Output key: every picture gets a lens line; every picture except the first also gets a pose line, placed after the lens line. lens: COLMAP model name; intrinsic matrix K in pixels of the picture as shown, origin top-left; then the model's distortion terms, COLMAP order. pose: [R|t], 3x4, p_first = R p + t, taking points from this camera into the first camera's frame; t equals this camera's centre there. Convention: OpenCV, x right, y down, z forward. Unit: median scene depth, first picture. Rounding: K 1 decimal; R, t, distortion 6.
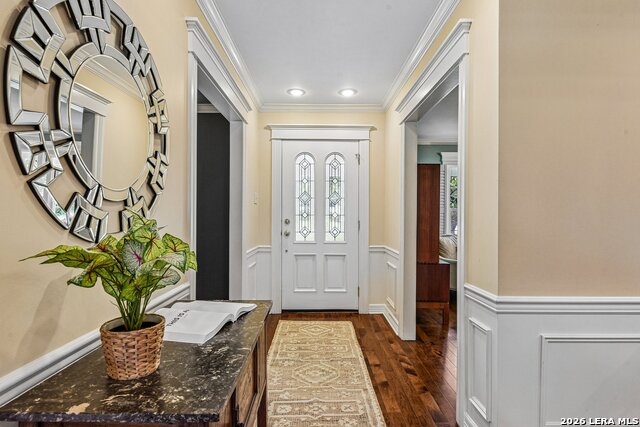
lens RADIAL K [[343.9, 0, 320.1], [0, 343.9, 214.5], [0, 0, 1]] dist [-0.000989, -0.000019]
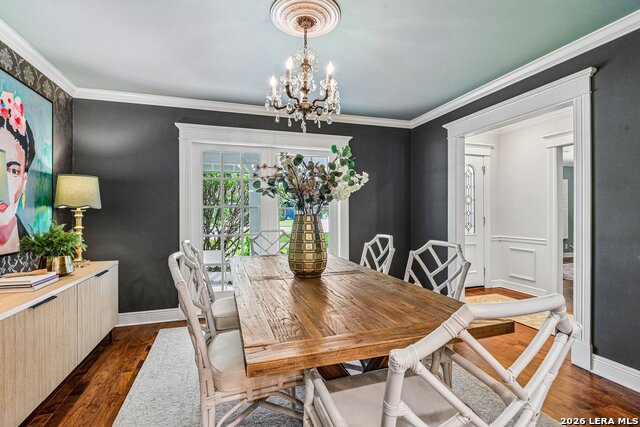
lens RADIAL K [[309.3, 0, 321.5], [0, 309.3, 212.3], [0, 0, 1]] dist [-0.004125, -0.003955]
pose [[0.953856, -0.006879, 0.300187, -0.833546], [0.007099, 0.999975, 0.000355, -0.006308], [-0.300182, 0.001792, 0.953880, 0.064450]]
